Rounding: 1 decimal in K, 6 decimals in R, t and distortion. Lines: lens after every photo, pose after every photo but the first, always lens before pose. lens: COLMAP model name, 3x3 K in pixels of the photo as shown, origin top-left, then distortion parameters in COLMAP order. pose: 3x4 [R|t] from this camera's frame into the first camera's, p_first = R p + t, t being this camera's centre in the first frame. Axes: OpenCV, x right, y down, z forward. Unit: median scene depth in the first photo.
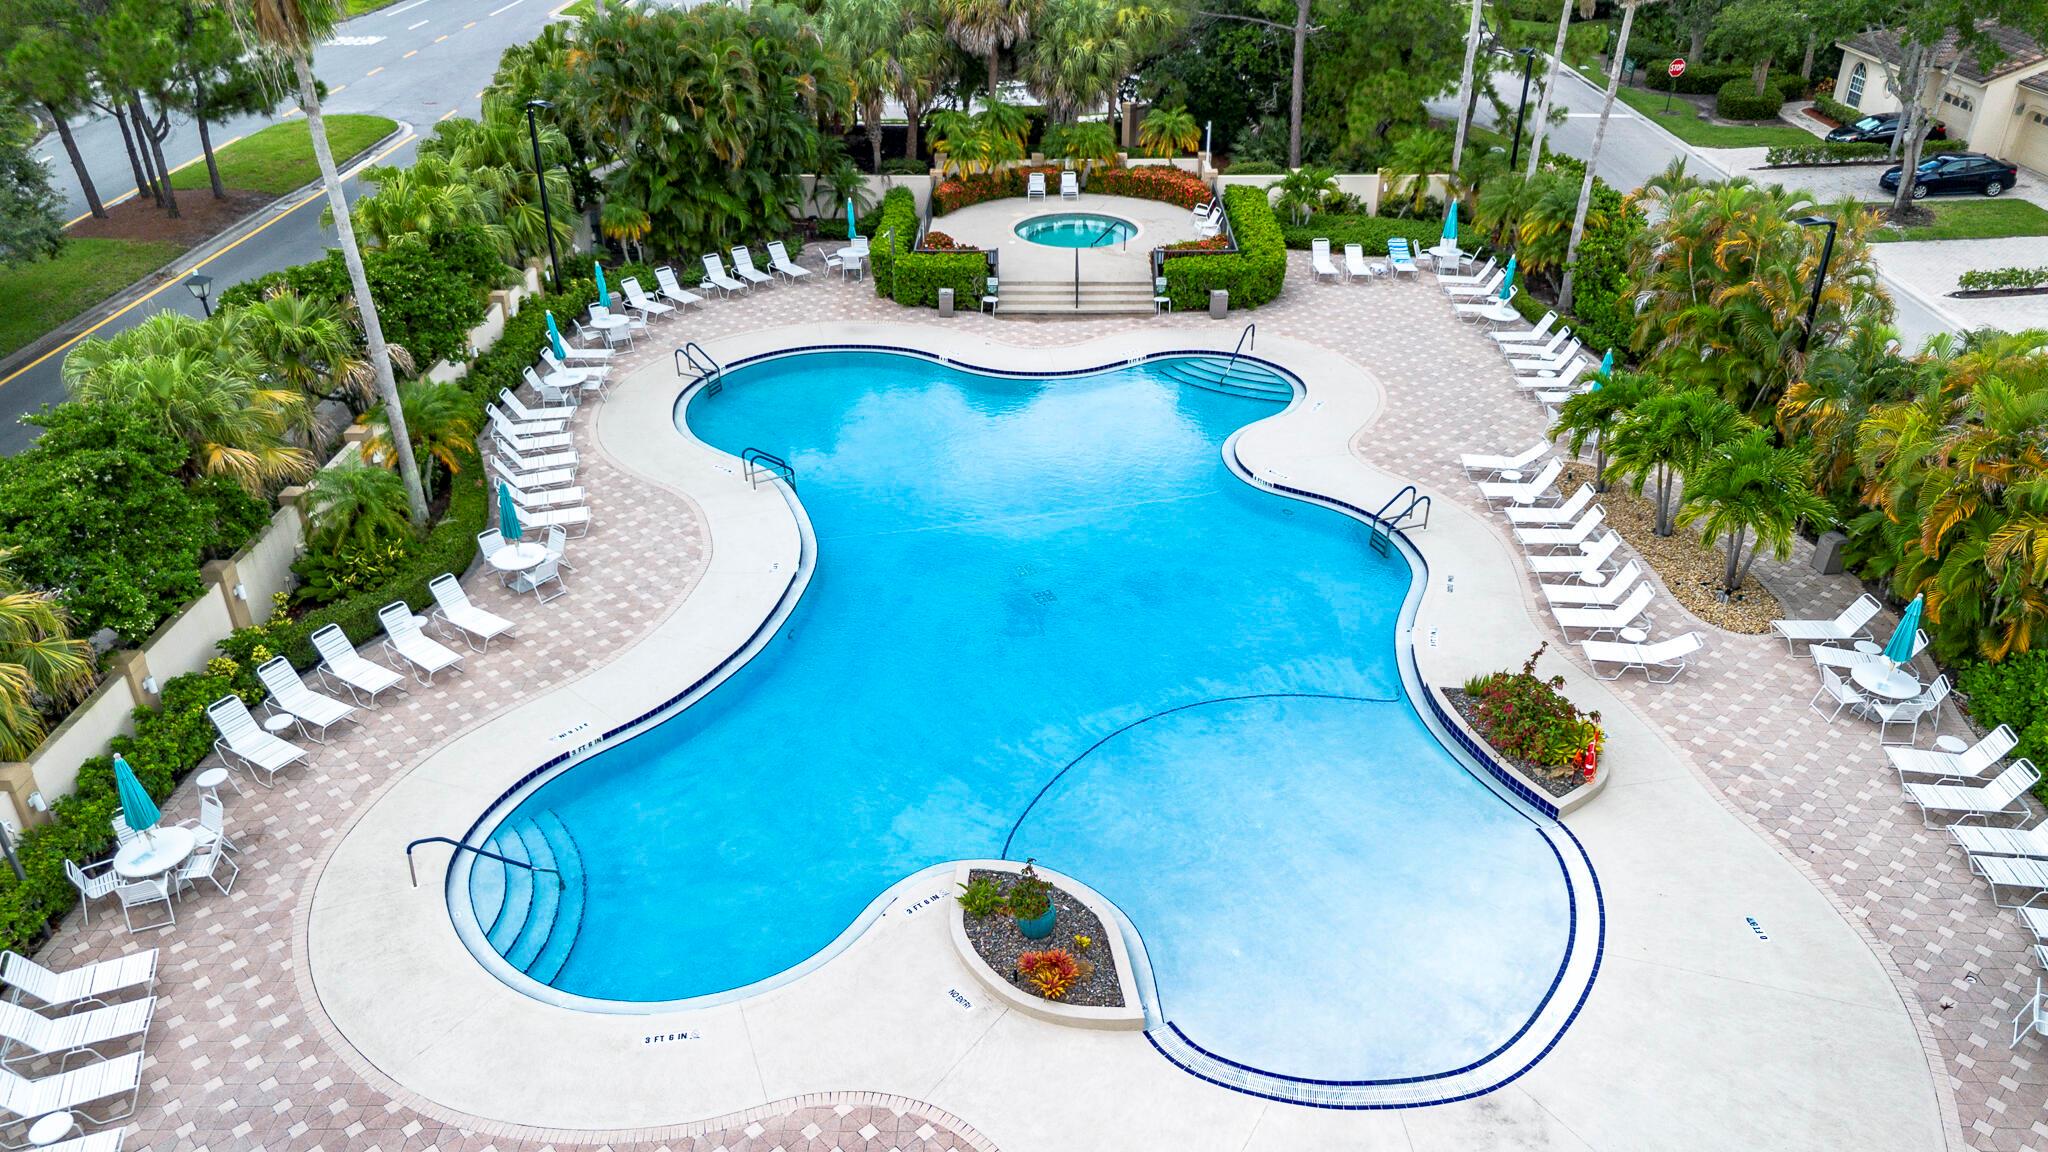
lens RADIAL K [[1444.3, 0, 1024.0], [0, 1444.3, 576.0], [0, 0, 1]] dist [0.046000, -0.044914]
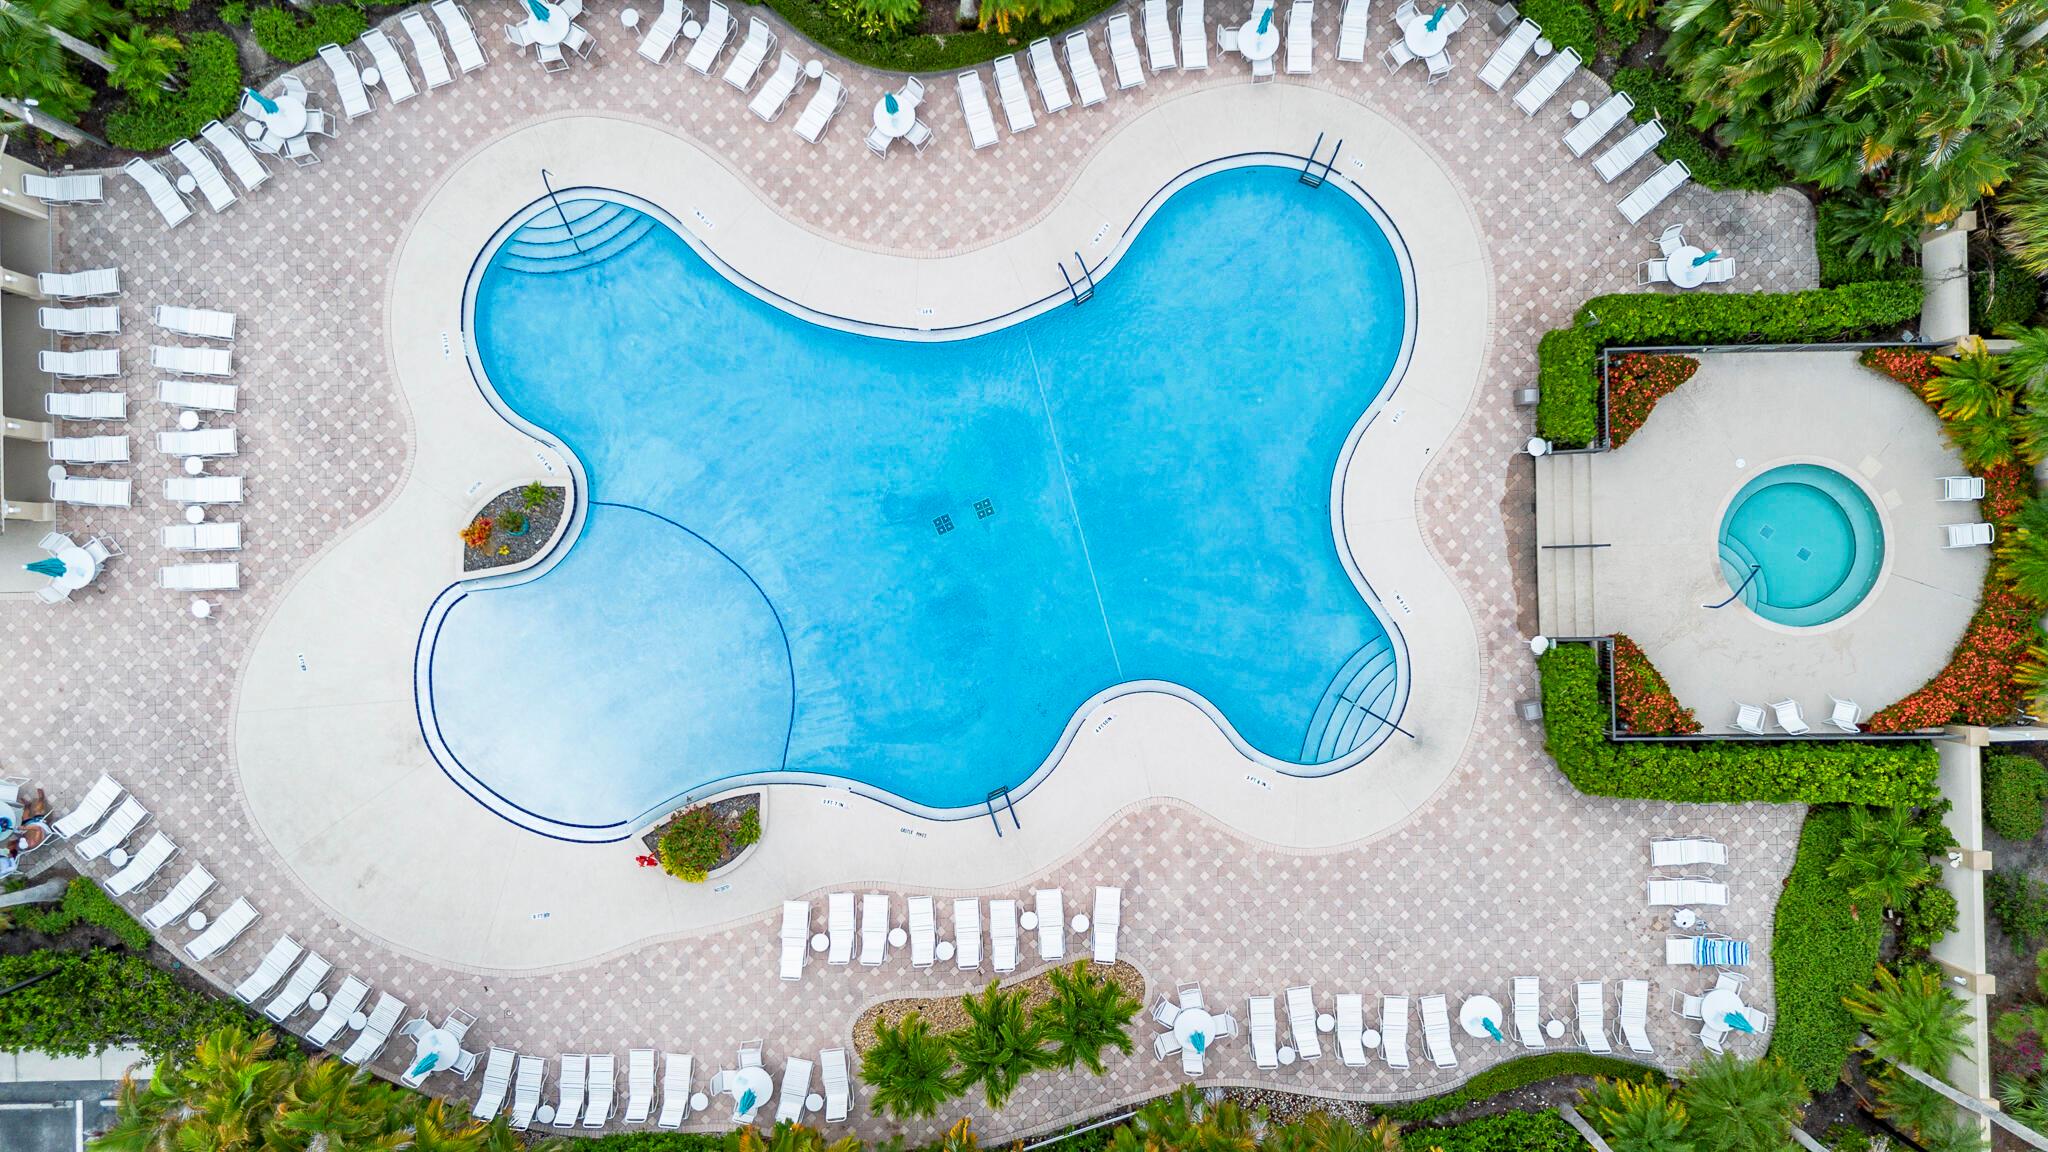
lens RADIAL K [[1444.3, 0, 1024.0], [0, 1444.3, 576.0], [0, 0, 1]] dist [0.046000, -0.044914]
pose [[0.031808, 0.999438, -0.010617, 0.054247], [-0.490697, 0.024869, 0.870975, -0.804893], [0.870749, -0.022495, 0.491212, 0.309772]]
